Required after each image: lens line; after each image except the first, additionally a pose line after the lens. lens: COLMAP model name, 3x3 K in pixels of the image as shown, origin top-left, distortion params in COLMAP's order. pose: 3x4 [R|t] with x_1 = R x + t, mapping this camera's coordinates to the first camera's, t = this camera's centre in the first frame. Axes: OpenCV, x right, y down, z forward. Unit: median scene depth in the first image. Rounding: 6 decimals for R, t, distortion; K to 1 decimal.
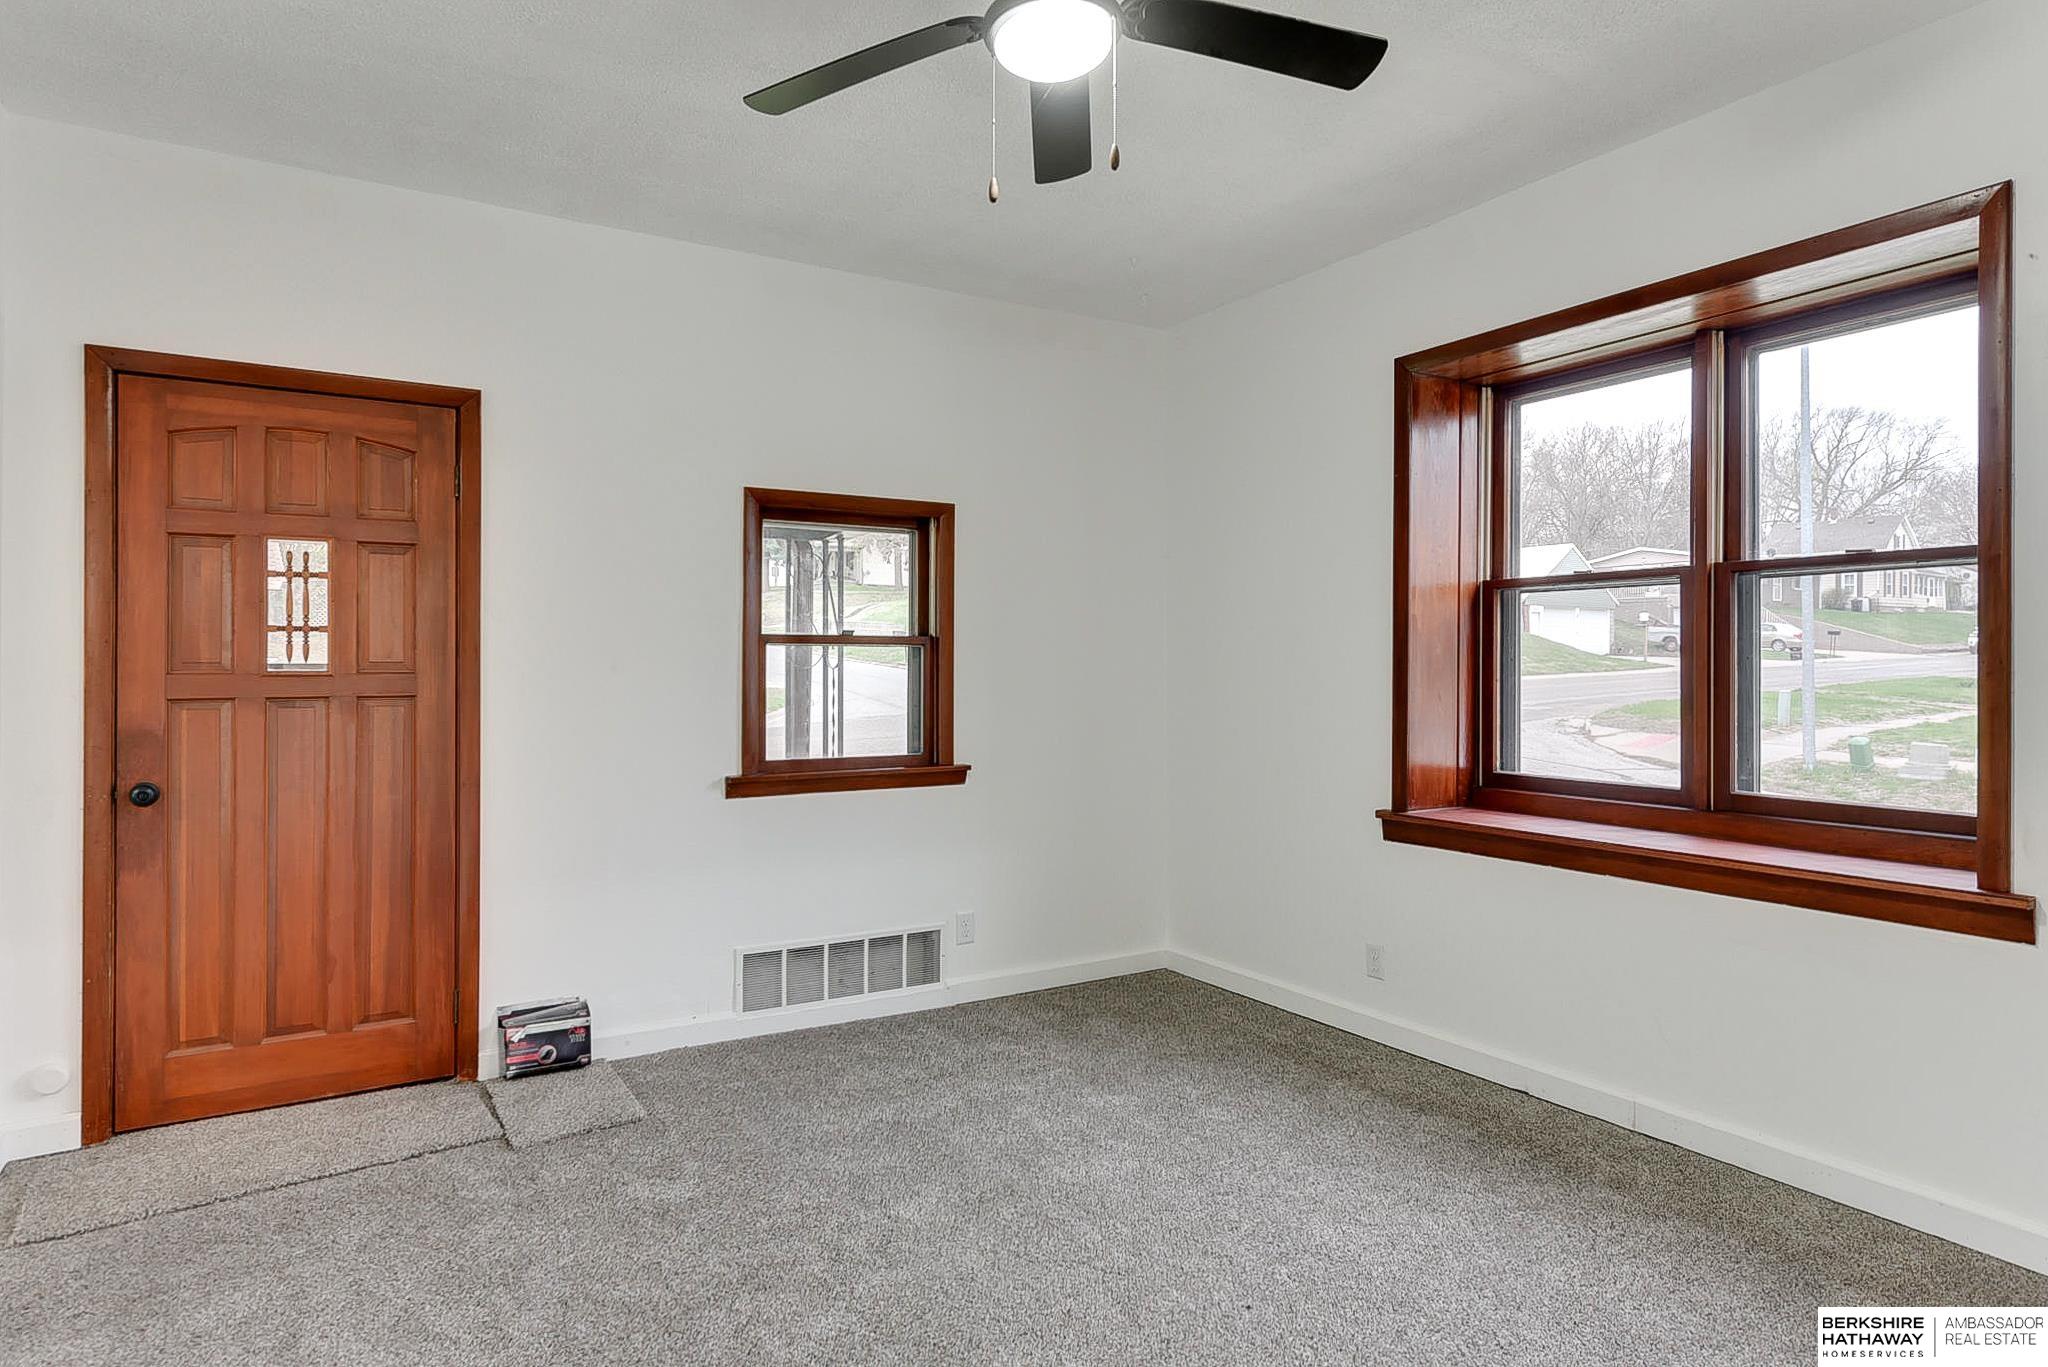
lens RADIAL K [[1171.0, 0, 1021.8], [0, 1171.0, 654.1], [0, 0, 1]] dist [0.000298, -0.000142]
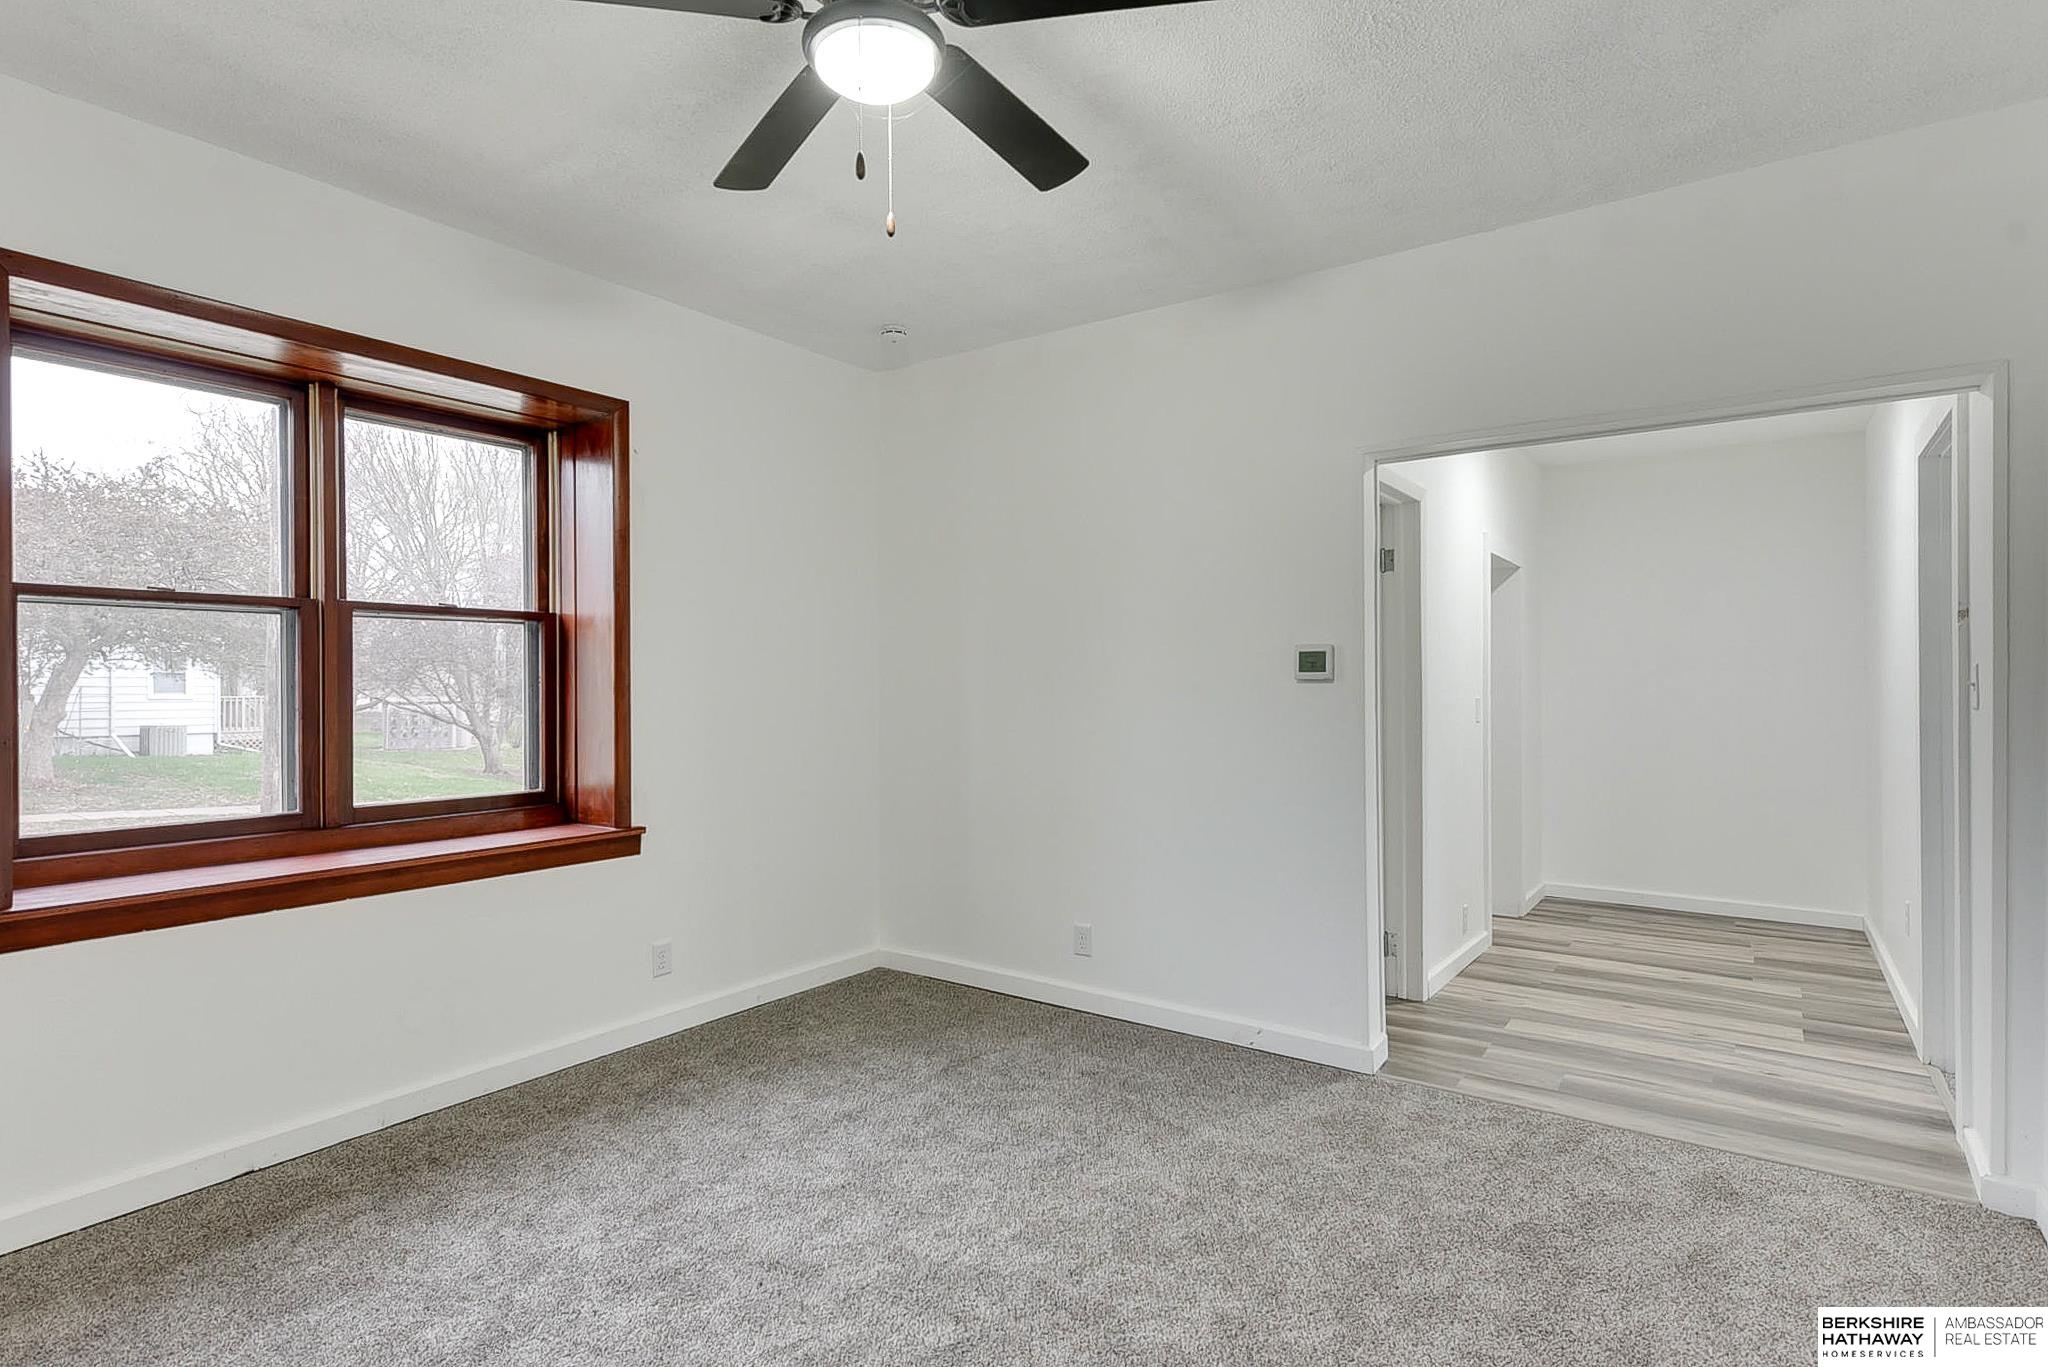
lens RADIAL K [[1019.9, 0, 1024.0], [0, 1019.9, 683.5], [0, 0, 1]] dist [-0.000933, -0.000086]
pose [[-0.391208, 0.008759, 0.920261, -0.529558], [0.004980, 0.999960, -0.007401, 0.011005], [-0.920289, 0.001688, -0.391236, 0.778956]]
